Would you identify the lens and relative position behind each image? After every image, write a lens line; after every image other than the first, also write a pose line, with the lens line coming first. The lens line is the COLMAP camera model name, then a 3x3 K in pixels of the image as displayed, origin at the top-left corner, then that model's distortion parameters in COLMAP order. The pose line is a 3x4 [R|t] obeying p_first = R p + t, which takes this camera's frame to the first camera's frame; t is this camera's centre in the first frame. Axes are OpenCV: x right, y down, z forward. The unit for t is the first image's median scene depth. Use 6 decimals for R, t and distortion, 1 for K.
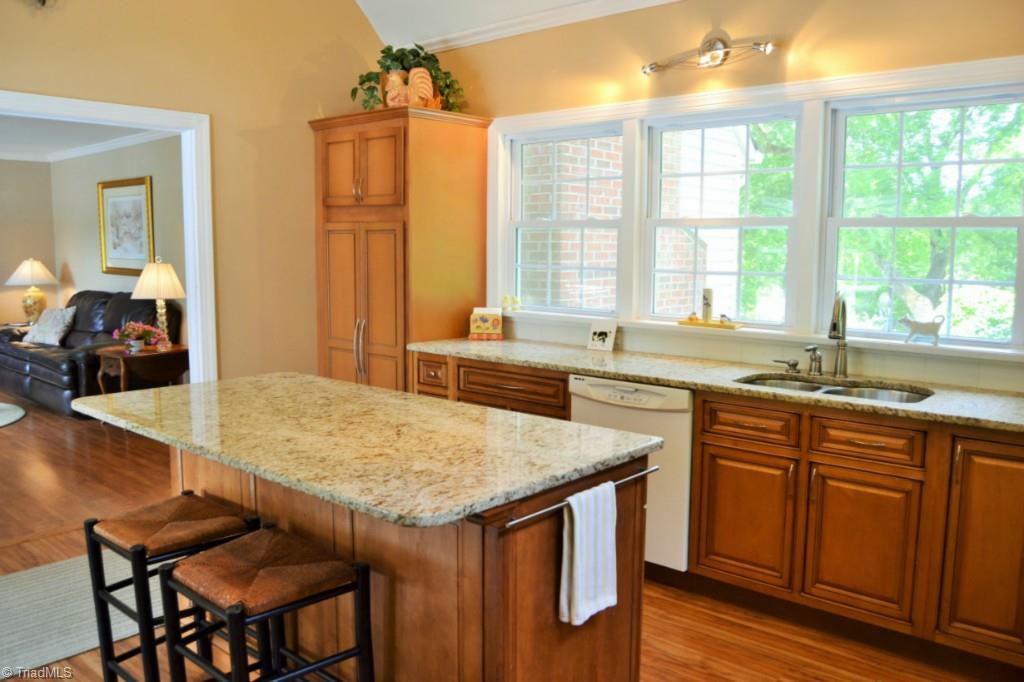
lens RADIAL K [[820.9, 0, 512.0], [0, 820.9, 341.0], [0, 0, 1]] dist [-0.089977, 0.040125]
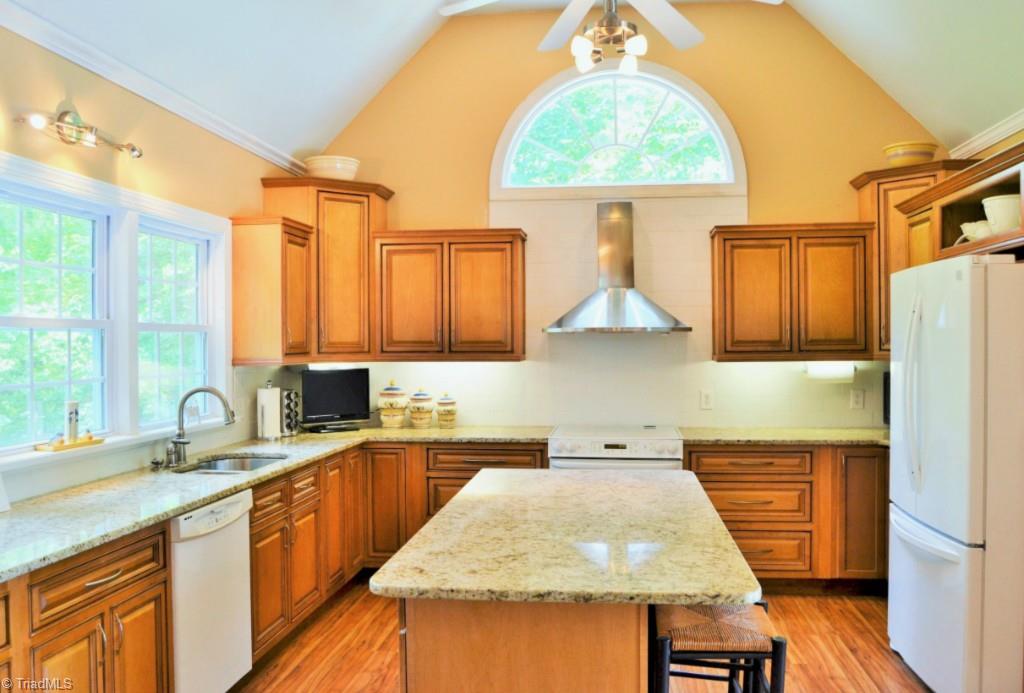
lens RADIAL K [[849.2, 0, 512.0], [0, 849.2, 346.5], [0, 0, 1]] dist [-0.073209, 0.004301]
pose [[-0.562892, -0.006971, 0.826501, -0.778549], [0.101117, 0.991872, 0.077232, -0.152496], [-0.820322, 0.127047, -0.557612, 1.184327]]
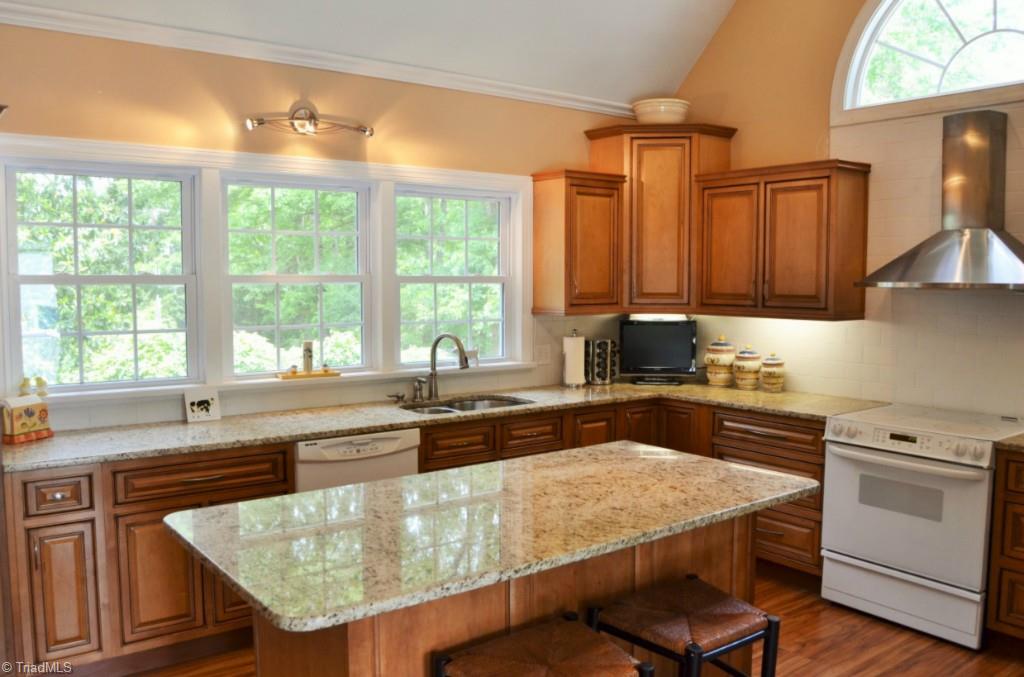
lens RADIAL K [[847.1, 0, 512.0], [0, 847.1, 338.5], [0, 0, 1]] dist [-0.095234, 0.002884]
pose [[0.194554, -0.075667, 0.977969, -0.836812], [0.114379, 0.991969, 0.053996, -0.104593], [-0.974200, 0.101354, 0.201646, 0.561178]]
